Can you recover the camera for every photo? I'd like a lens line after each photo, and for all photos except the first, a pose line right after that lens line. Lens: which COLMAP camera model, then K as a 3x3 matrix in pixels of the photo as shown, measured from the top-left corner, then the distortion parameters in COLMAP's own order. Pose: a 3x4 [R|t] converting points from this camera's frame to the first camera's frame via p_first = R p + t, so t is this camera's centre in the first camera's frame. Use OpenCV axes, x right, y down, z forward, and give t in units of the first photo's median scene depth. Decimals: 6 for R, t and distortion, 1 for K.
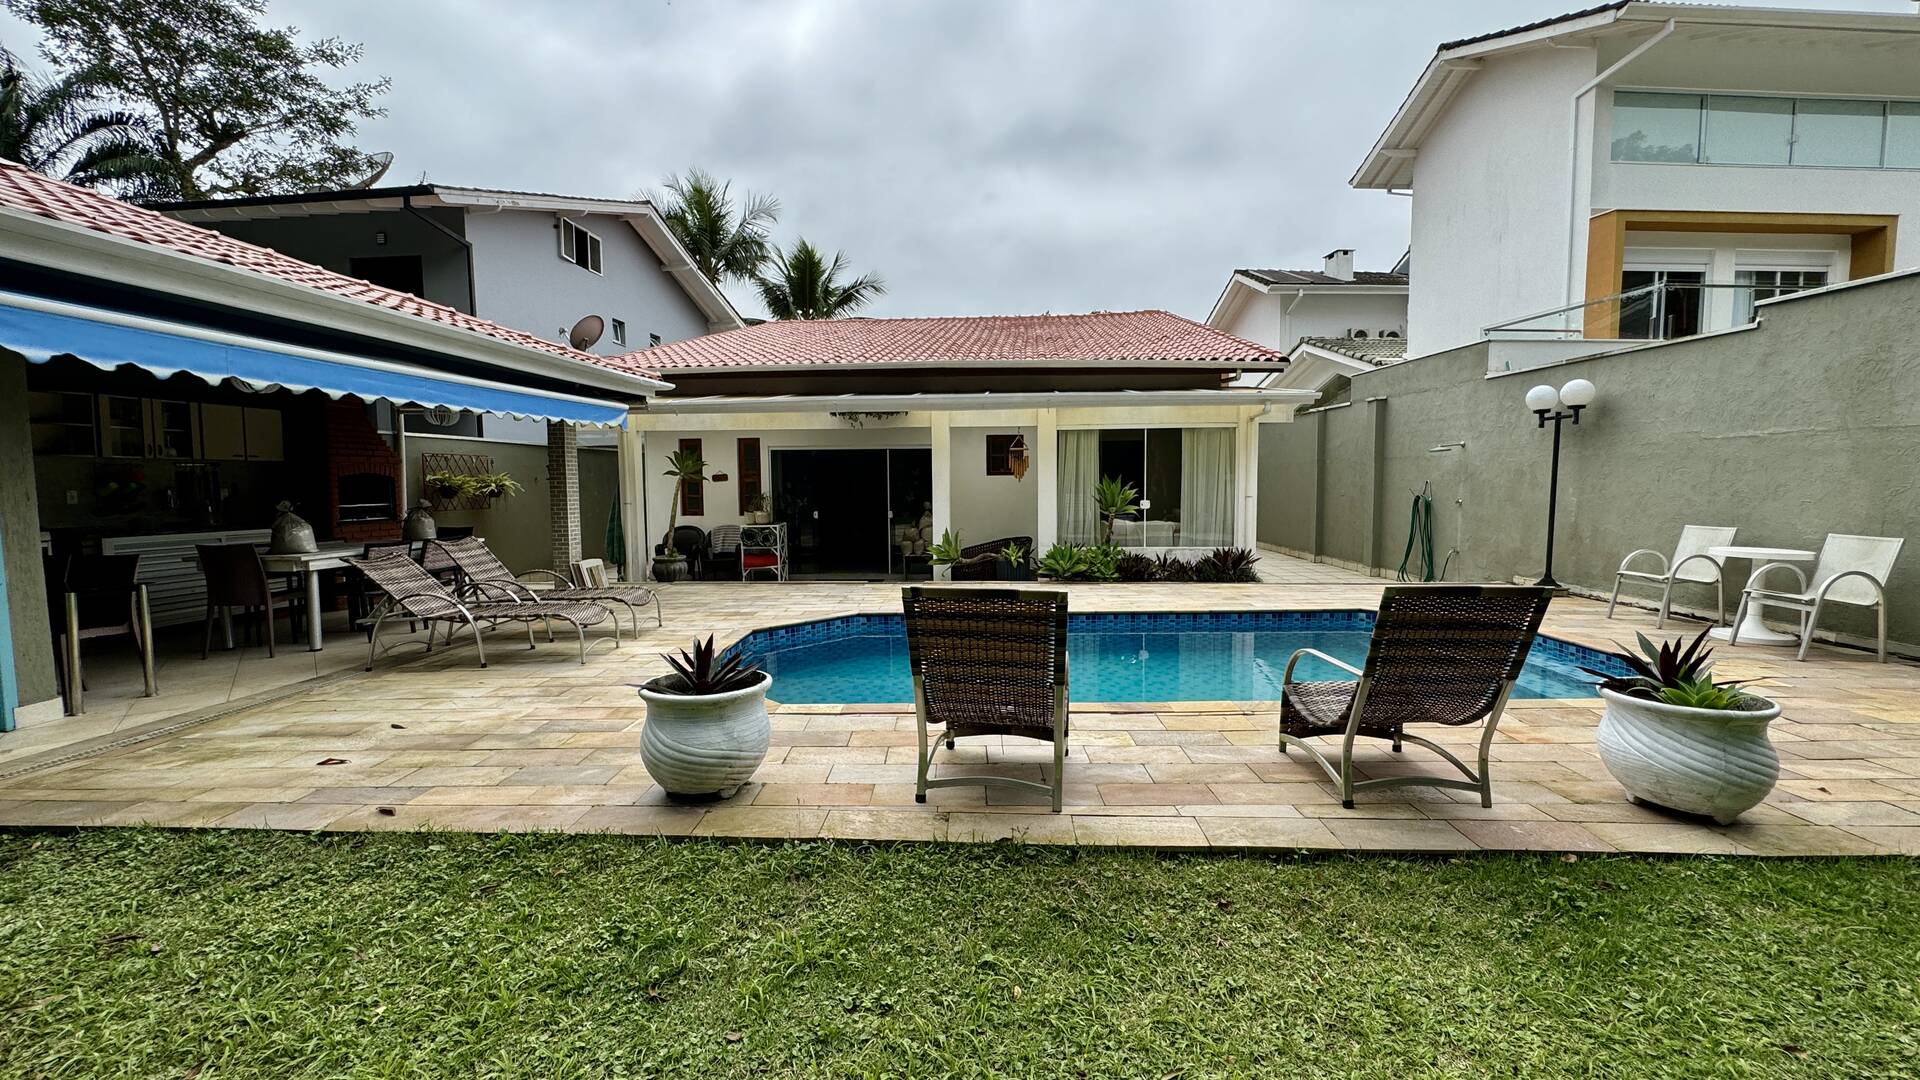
lens RADIAL K [[761.9, 0, 956.7], [0, 761.9, 540.3], [0, 0, 1]] dist [-0.001634, 0.000124]
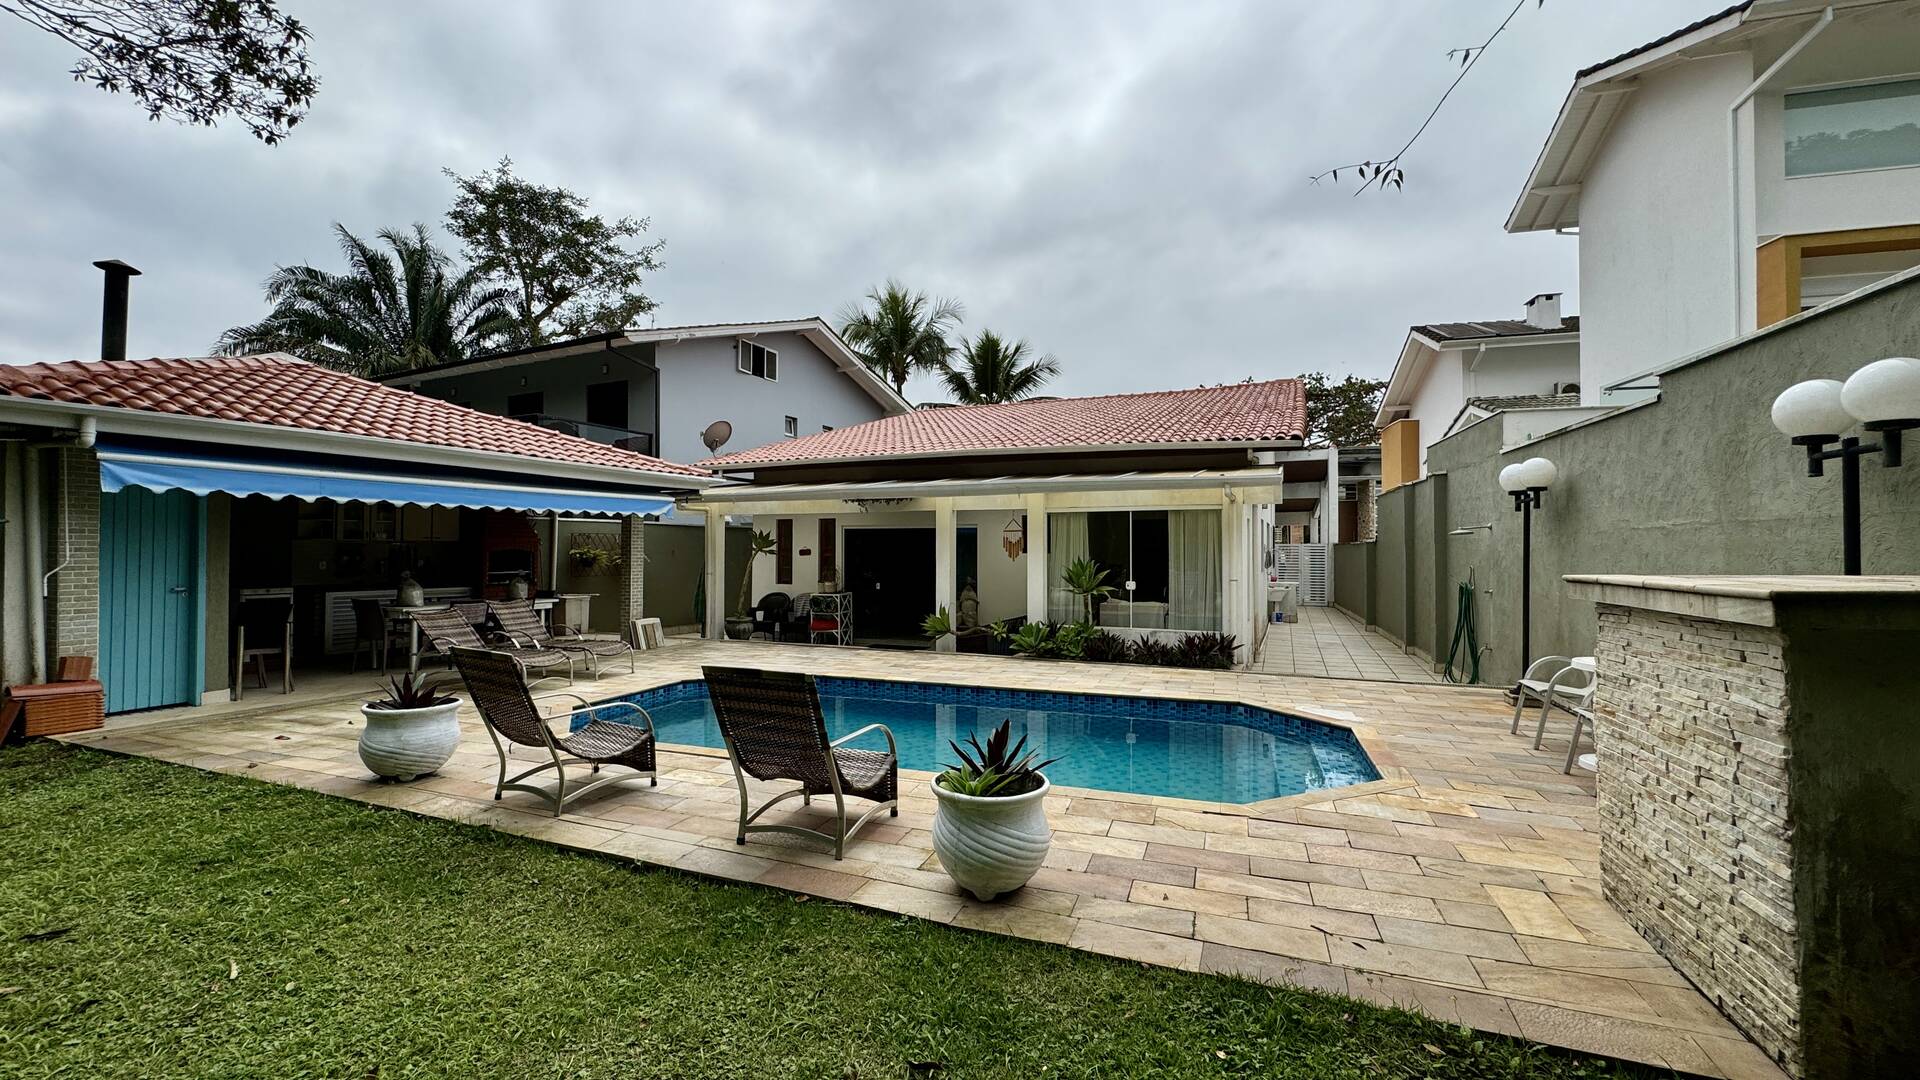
lens RADIAL K [[761.9, 0, 956.7], [0, 761.9, 540.3], [0, 0, 1]] dist [-0.001634, 0.000124]
pose [[0.943256, 0.006331, -0.332007, 0.295599], [-0.035520, 0.996006, -0.081923, -0.012903], [0.330163, 0.089067, 0.939713, -0.023809]]
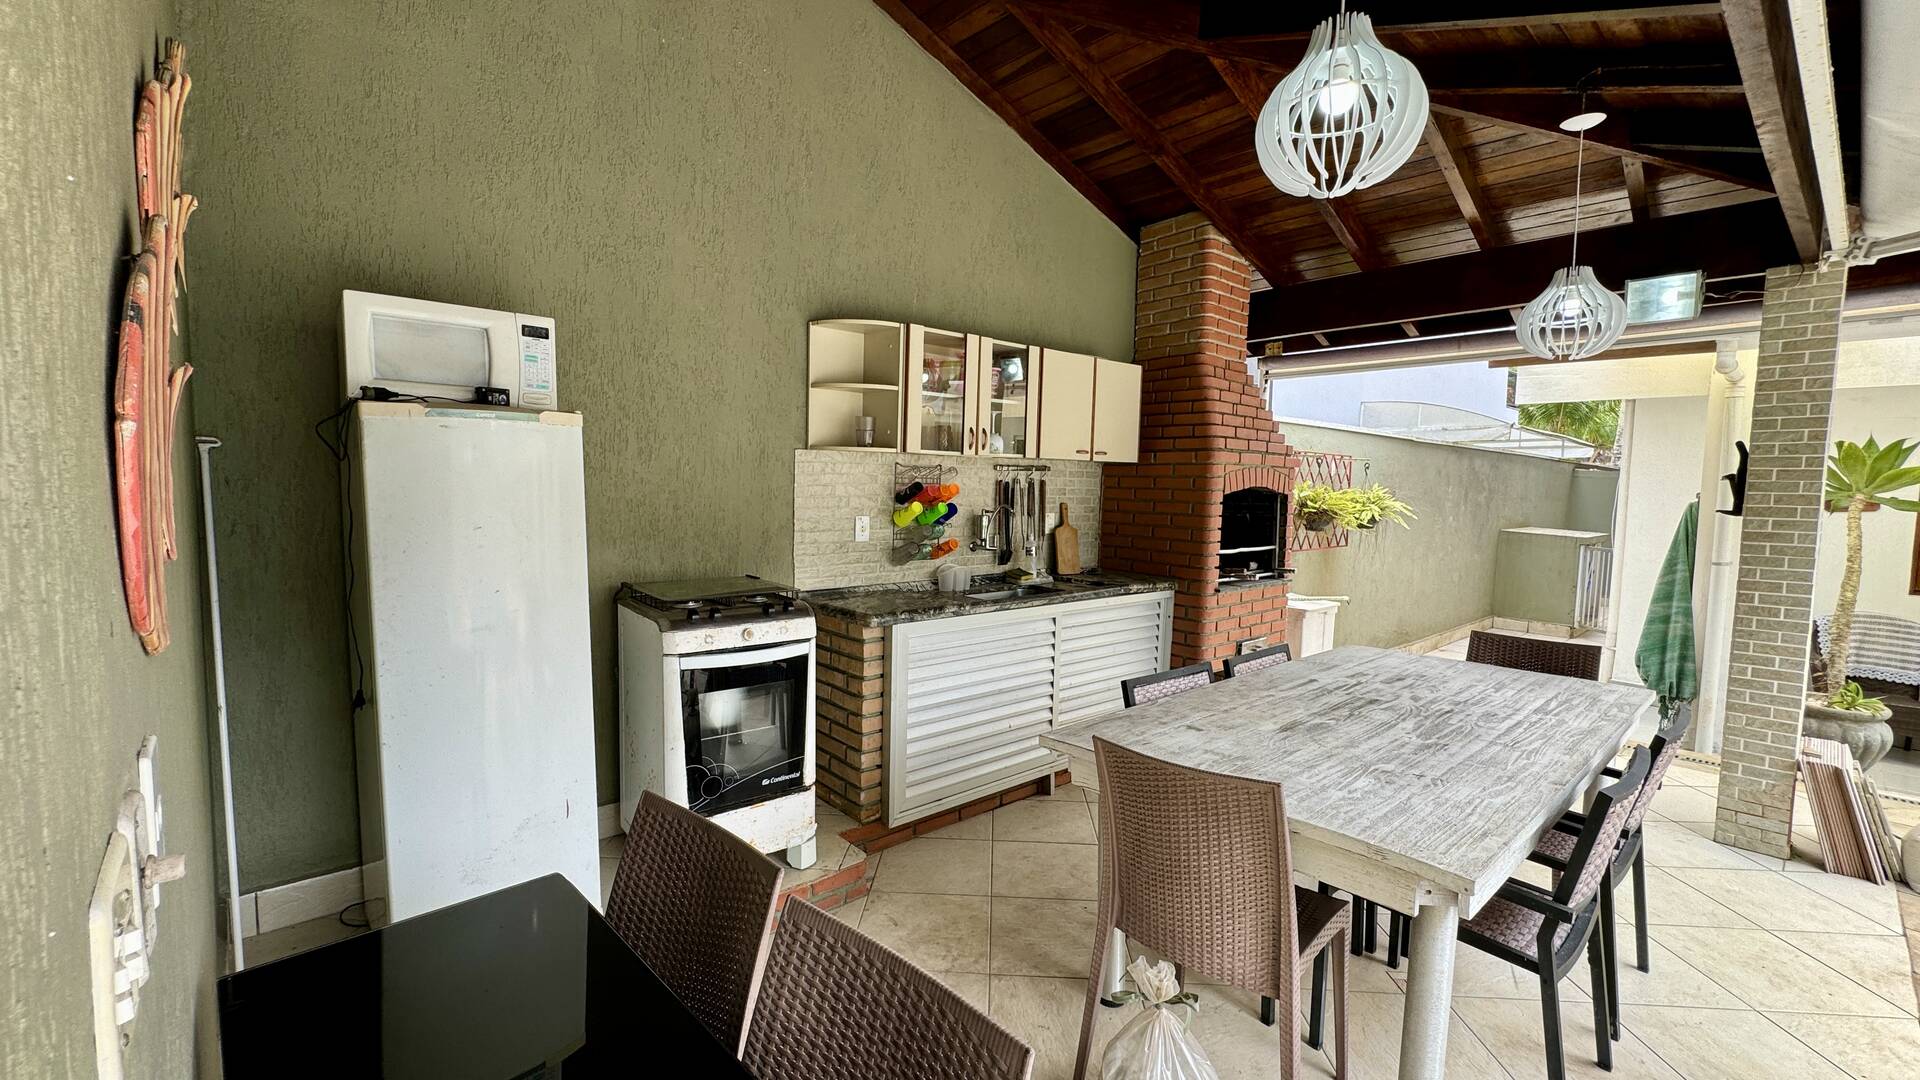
lens RADIAL K [[819.5, 0, 960.7], [0, 819.5, 547.6], [0, 0, 1]] dist [-0.000488, 0.000032]
pose [[0.696862, 0.069040, -0.713875, -0.341636], [-0.073893, 0.996970, 0.024287, -0.030283], [0.713389, 0.035826, 0.699852, 0.313906]]
